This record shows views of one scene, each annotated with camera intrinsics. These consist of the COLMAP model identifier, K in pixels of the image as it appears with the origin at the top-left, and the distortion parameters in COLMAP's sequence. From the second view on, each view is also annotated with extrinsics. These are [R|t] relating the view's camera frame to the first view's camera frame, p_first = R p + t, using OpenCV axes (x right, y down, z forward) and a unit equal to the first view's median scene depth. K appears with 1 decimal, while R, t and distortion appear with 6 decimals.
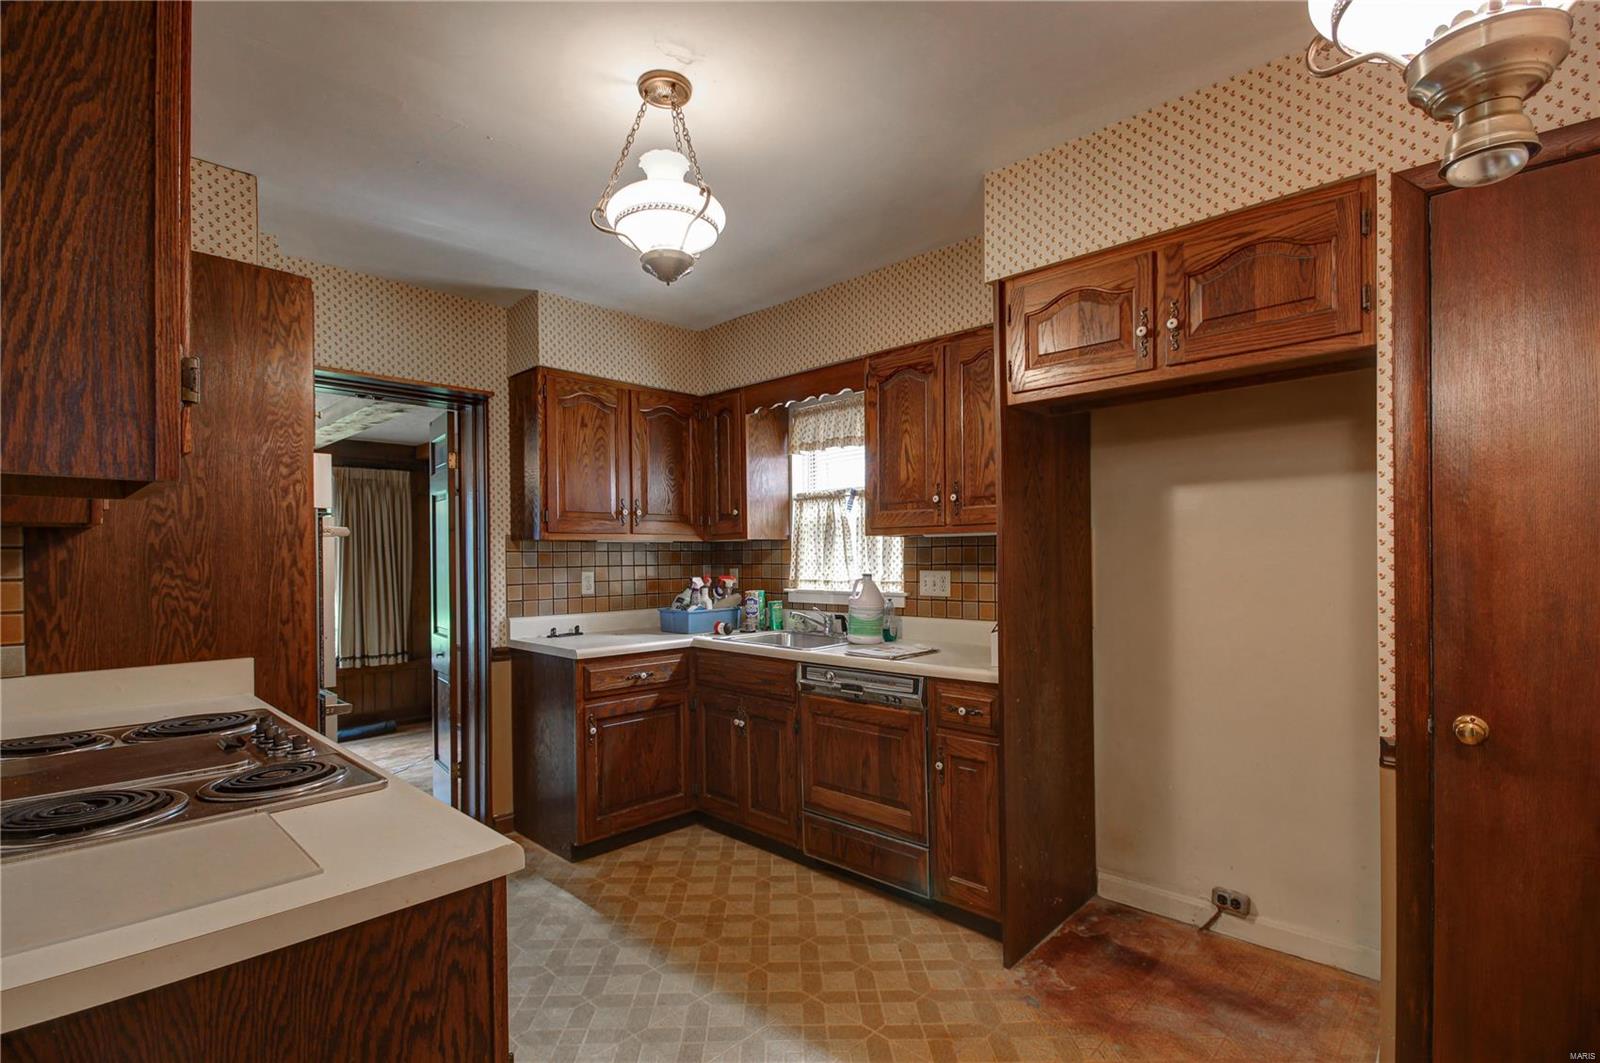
lens RADIAL K [[736.0, 0, 796.9], [0, 736.0, 562.0], [0, 0, 1]] dist [-0.000312, -0.000309]
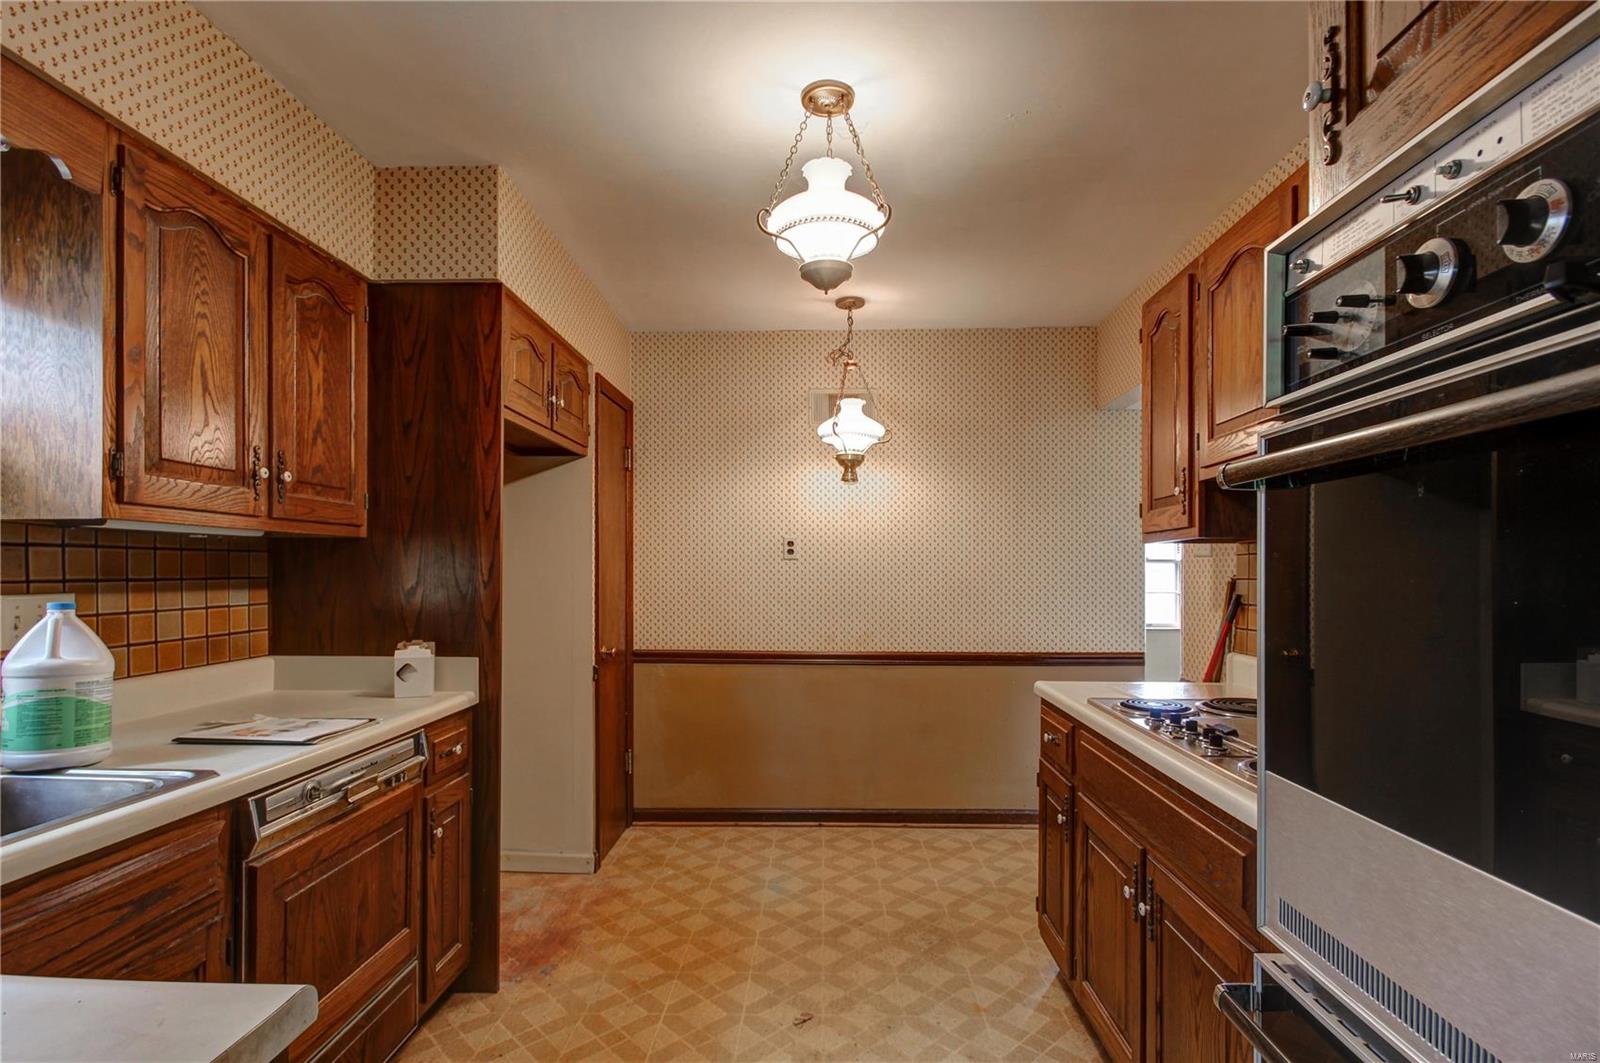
lens RADIAL K [[751.3, 0, 803.0], [0, 751.3, 572.0], [0, 0, 1]] dist [0.001322, -0.000878]
pose [[-0.662780, 0.006654, 0.748784, -0.660199], [0.009395, 0.999956, -0.000570, 0.002260], [-0.748755, 0.006657, -0.662813, 1.224119]]
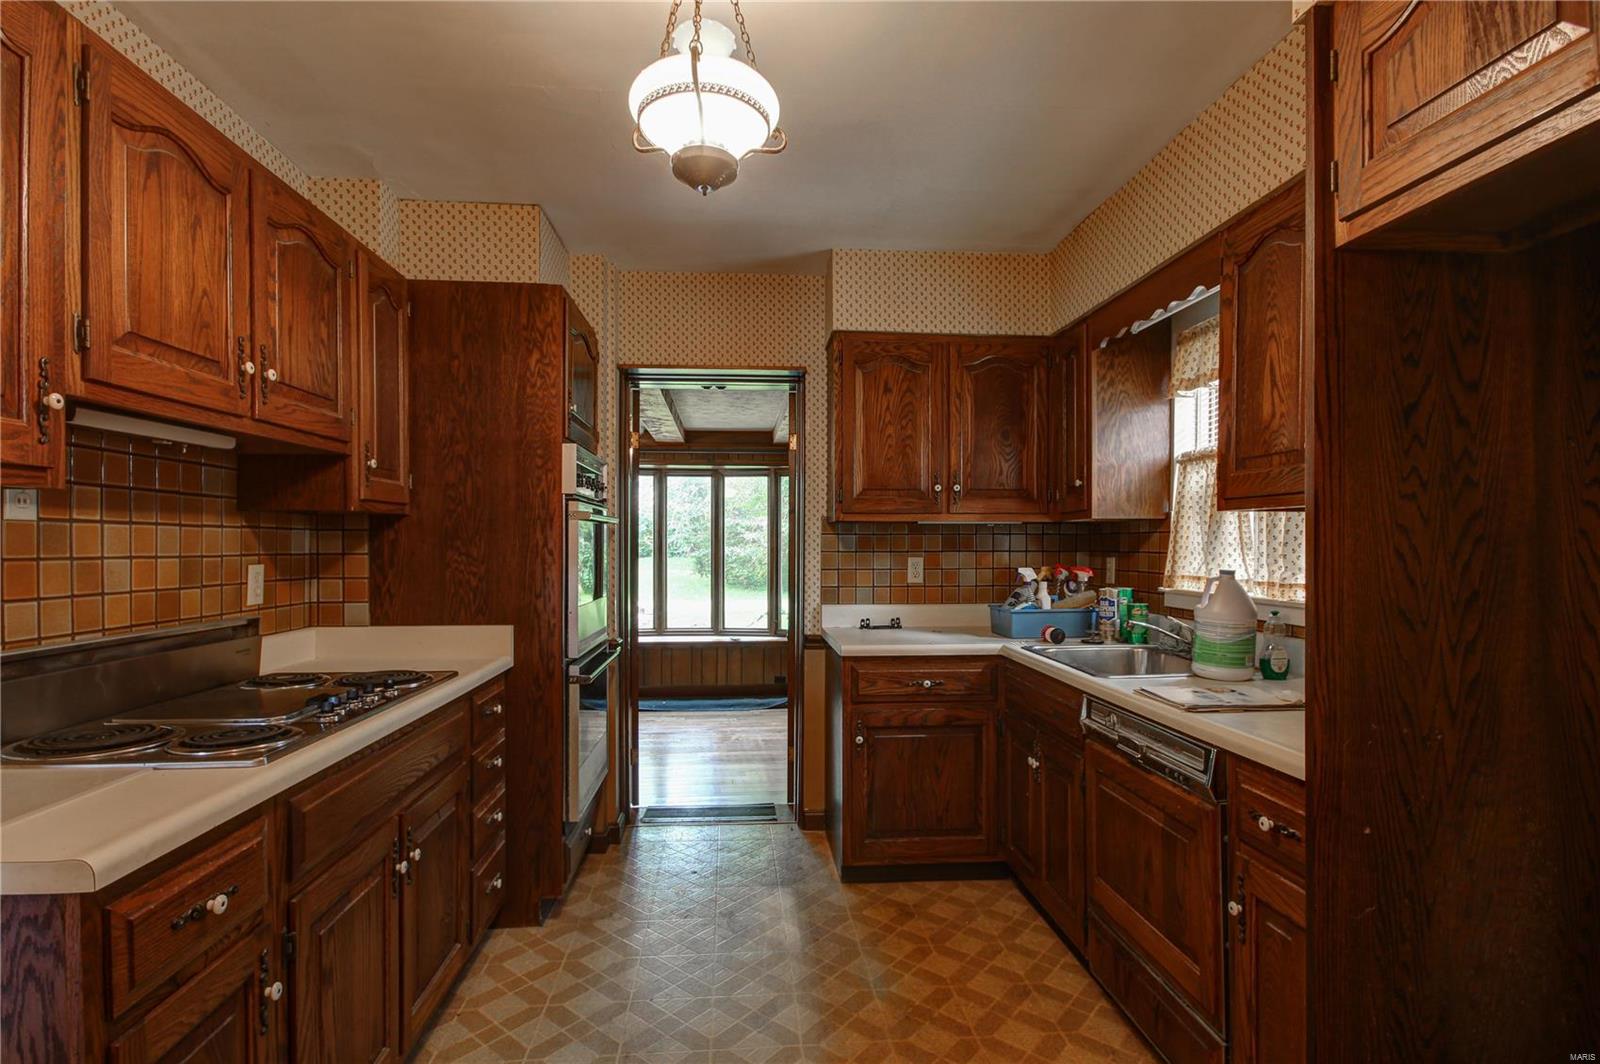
lens RADIAL K [[770.3, 0, 808.4], [0, 770.3, 551.1], [0, 0, 1]] dist [-0.005881, -0.001258]
pose [[0.754760, 0.016362, -0.655797, 0.326913], [-0.012078, 0.999866, 0.011046, -0.004443], [0.655889, -0.000416, 0.754857, 0.325204]]
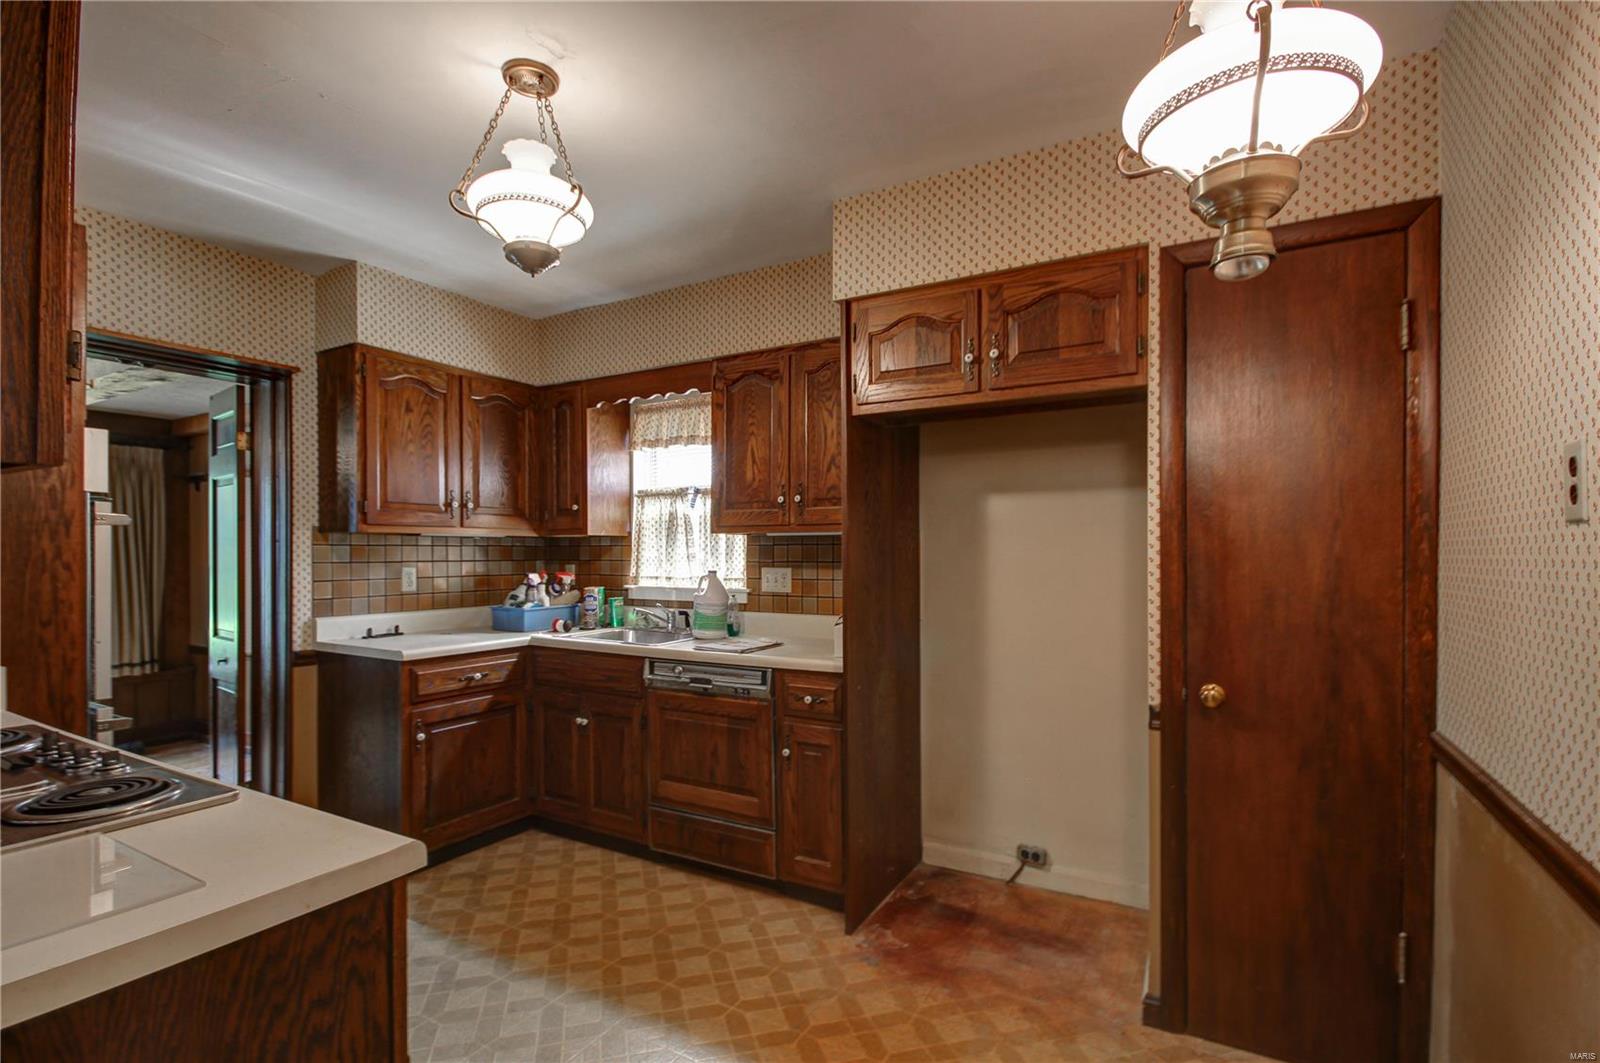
lens RADIAL K [[737.0, 0, 798.3], [0, 737.0, 556.5], [0, 0, 1]] dist [-0.000916, -0.001340]
pose [[0.970117, 0.008141, 0.242500, -0.047926], [-0.007258, 0.999963, -0.004534, 0.000454], [-0.242528, 0.002639, 0.970141, -0.031946]]
